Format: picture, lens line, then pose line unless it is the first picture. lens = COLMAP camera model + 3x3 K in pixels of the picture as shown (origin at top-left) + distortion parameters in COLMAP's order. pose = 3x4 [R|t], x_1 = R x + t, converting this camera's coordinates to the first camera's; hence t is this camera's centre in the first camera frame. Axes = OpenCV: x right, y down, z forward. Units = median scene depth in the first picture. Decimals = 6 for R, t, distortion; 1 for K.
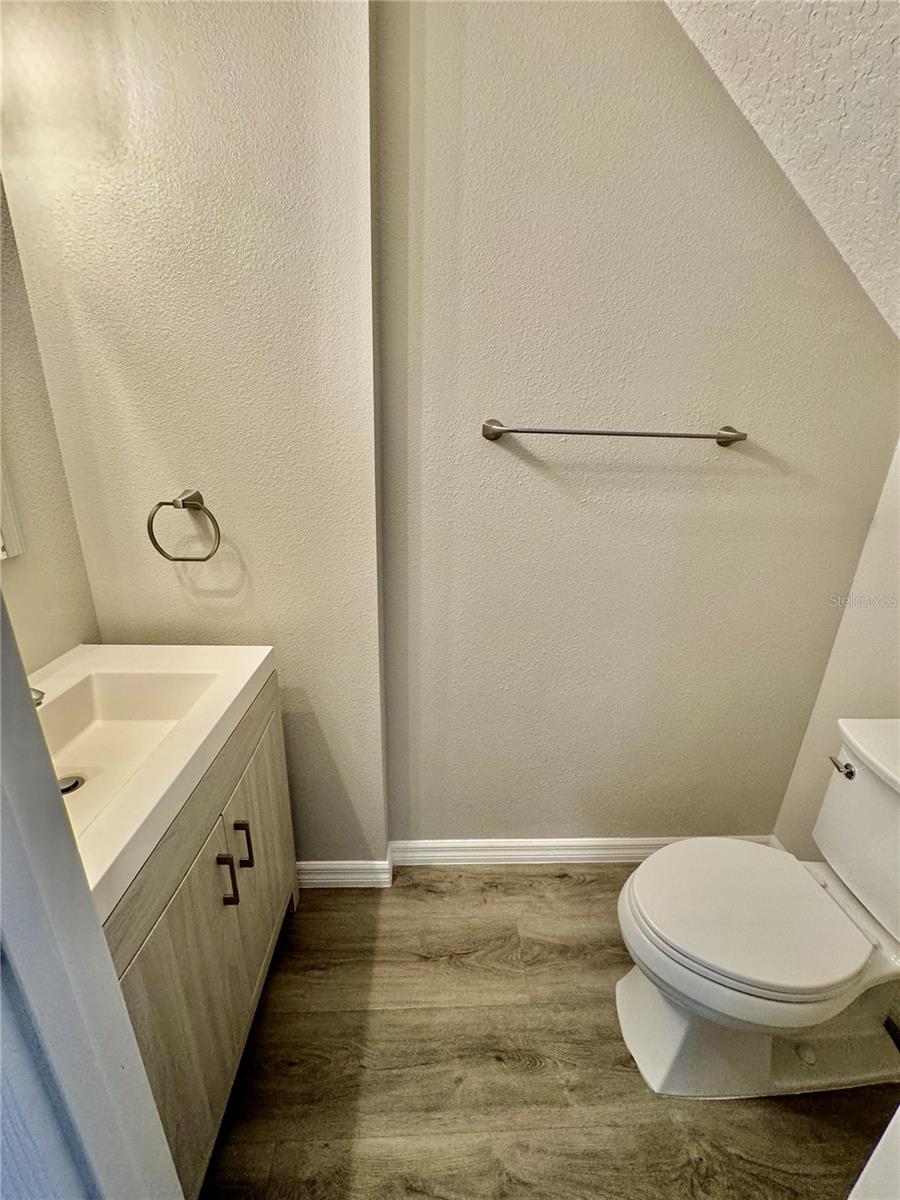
lens RADIAL K [[476.9, 0, 454.9], [0, 476.9, 599.1], [0, 0, 1]] dist [-0.000665, 0.000137]
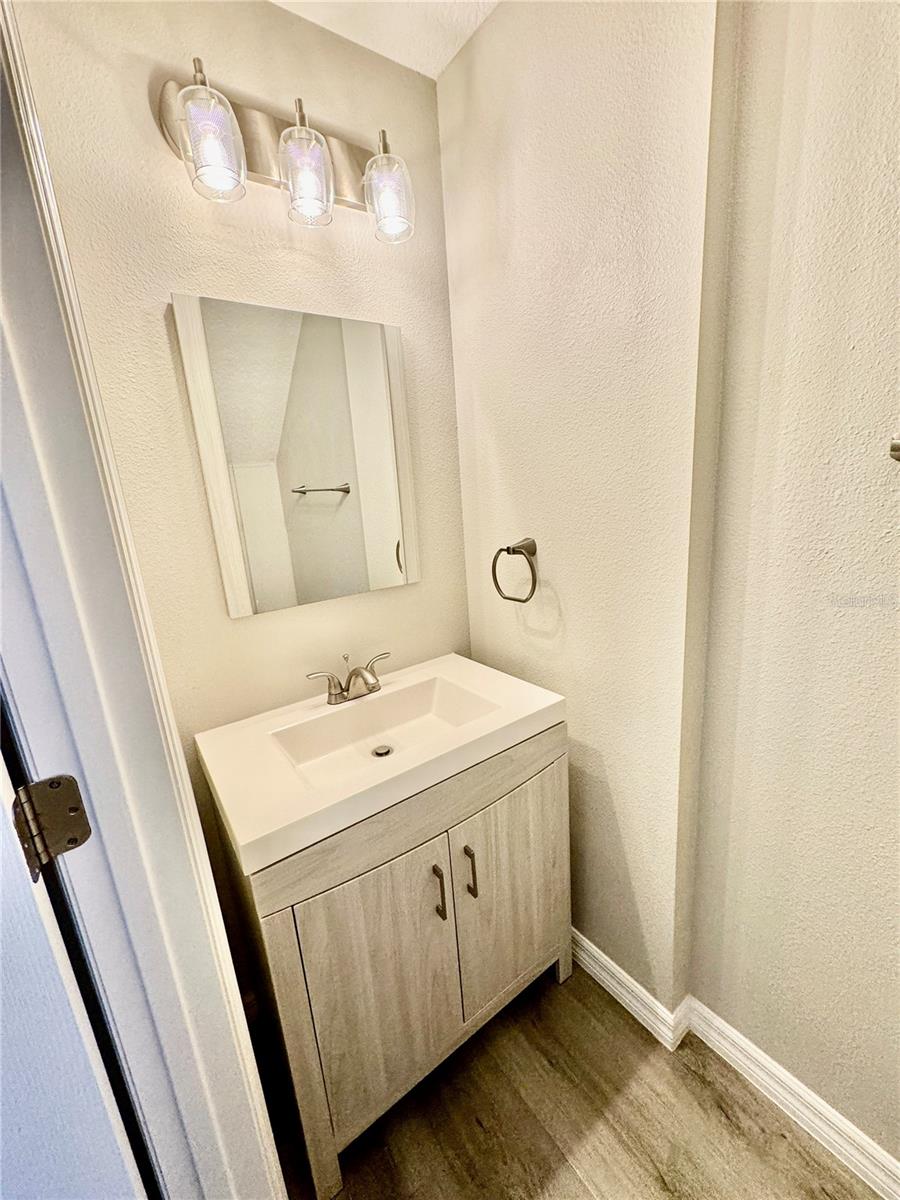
lens RADIAL K [[476.9, 0, 454.9], [0, 476.9, 599.1], [0, 0, 1]] dist [-0.000665, 0.000137]
pose [[0.548097, 0.123760, -0.827208, 0.266403], [-0.183454, 0.982698, 0.025469, -0.078612], [0.816048, 0.137795, 0.561318, 0.232759]]
